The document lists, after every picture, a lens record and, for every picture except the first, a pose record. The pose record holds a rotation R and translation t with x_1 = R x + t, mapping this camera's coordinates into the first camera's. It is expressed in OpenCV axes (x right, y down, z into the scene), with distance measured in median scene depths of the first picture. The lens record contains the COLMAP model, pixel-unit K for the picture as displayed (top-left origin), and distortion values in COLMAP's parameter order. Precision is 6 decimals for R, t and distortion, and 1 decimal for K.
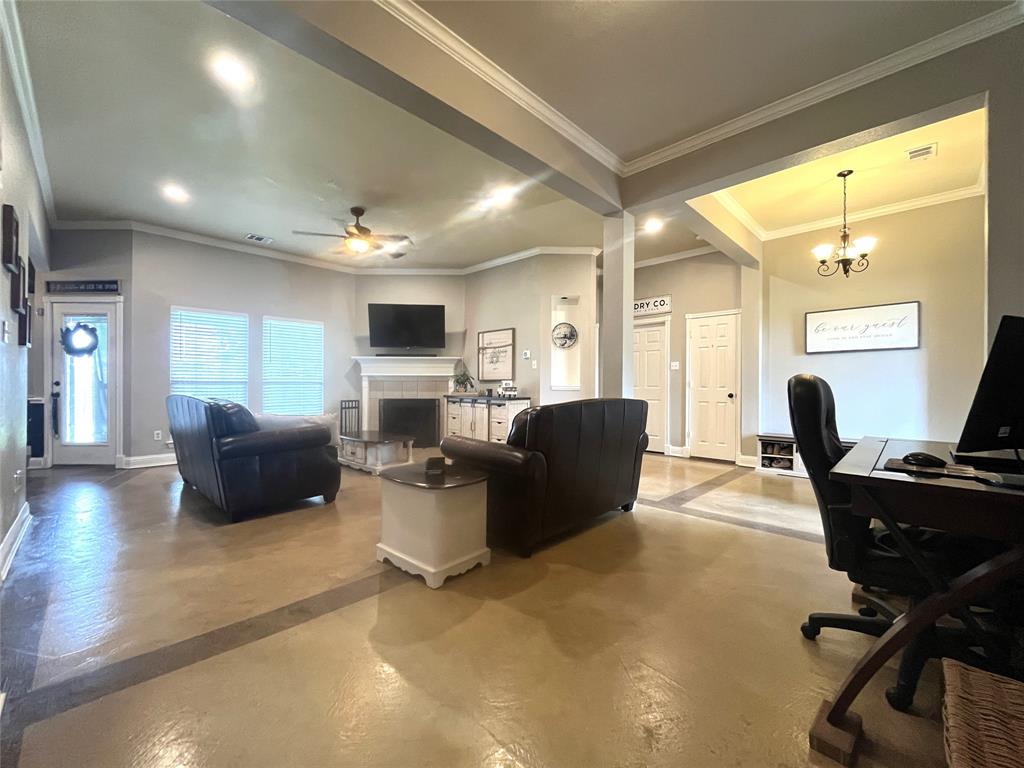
lens RADIAL K [[418.4, 0, 512.0], [0, 418.4, 384.0], [0, 0, 1]] dist [-0.003401, -0.000599]
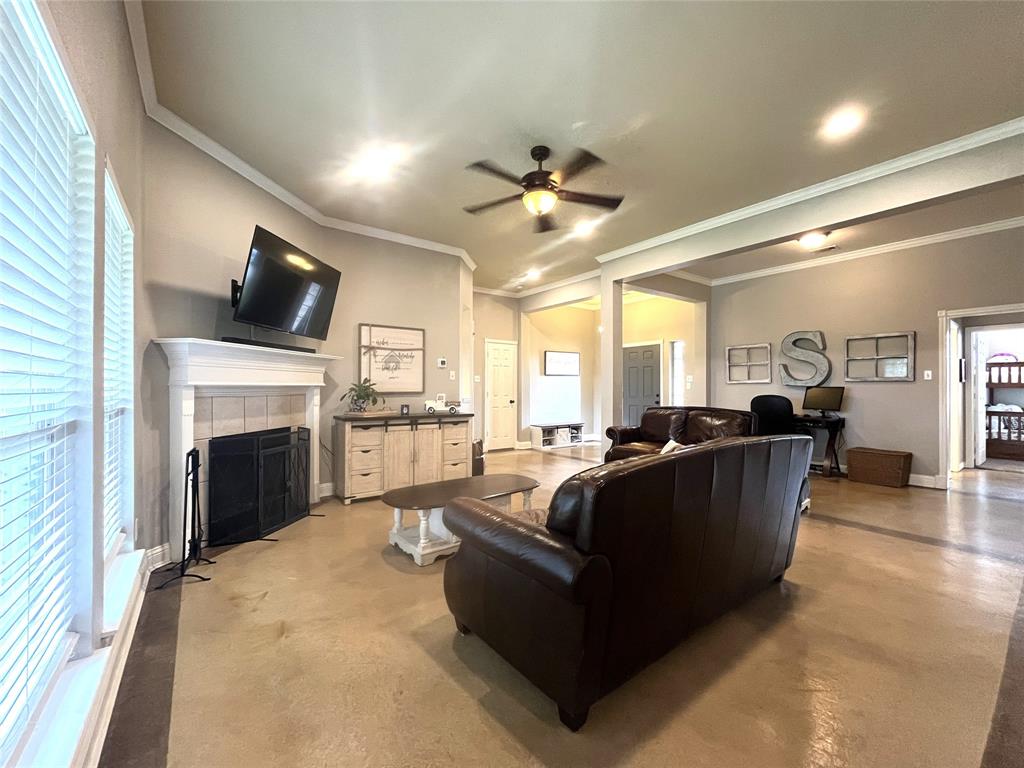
lens RADIAL K [[418.4, 0, 512.0], [0, 418.4, 384.0], [0, 0, 1]] dist [-0.003401, -0.000599]
pose [[0.154507, 0.004163, 0.987983, -0.763224], [-0.004535, 0.999984, -0.003504, -0.023600], [-0.987981, -0.003939, 0.154523, 0.681907]]
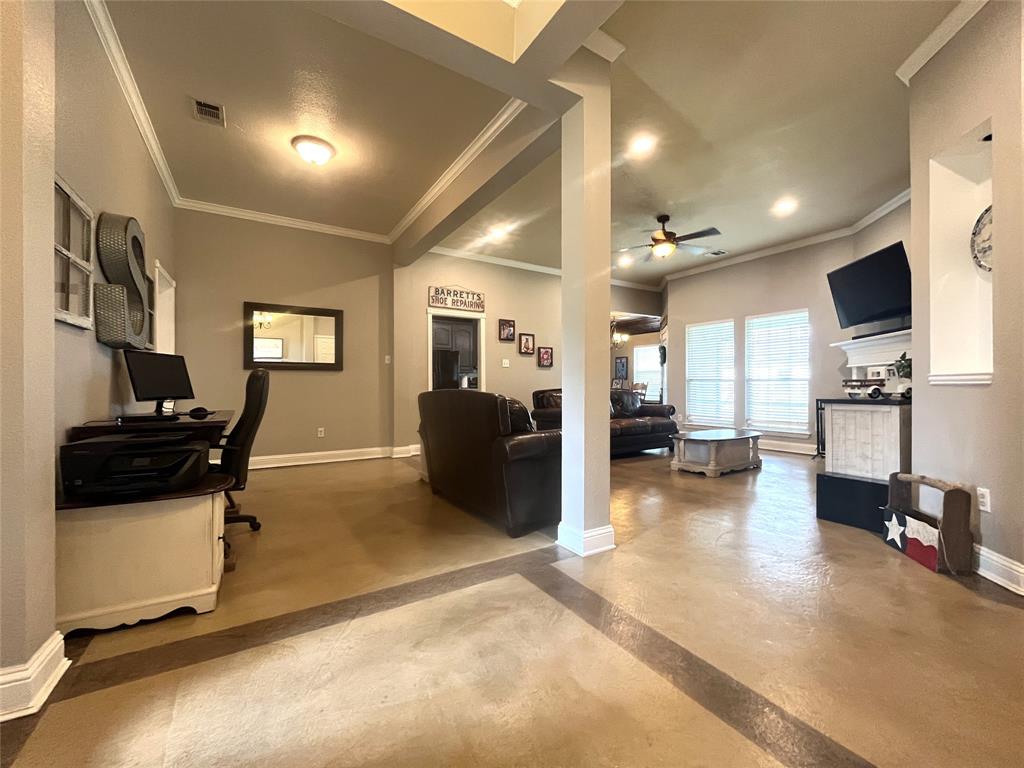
lens RADIAL K [[418.4, 0, 512.0], [0, 418.4, 384.0], [0, 0, 1]] dist [-0.003401, -0.000599]
pose [[-0.236880, -0.005403, -0.971524, 0.552448], [0.003616, 0.999973, -0.006443, 0.013384], [0.971532, -0.005039, -0.236854, 0.634307]]
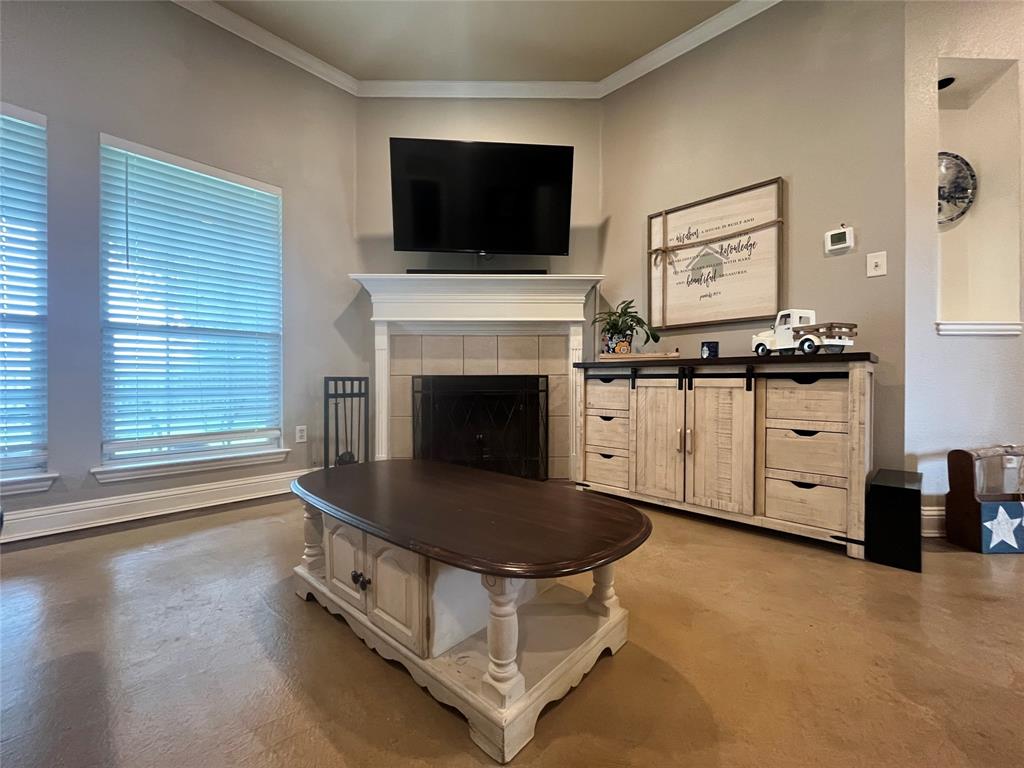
lens RADIAL K [[418.4, 0, 512.0], [0, 418.4, 384.0], [0, 0, 1]] dist [-0.003401, -0.000599]
pose [[0.999970, -0.004768, 0.006183, -0.235400], [0.004731, 0.999972, 0.005858, 0.046437], [-0.006211, -0.005829, 0.999964, 0.608230]]
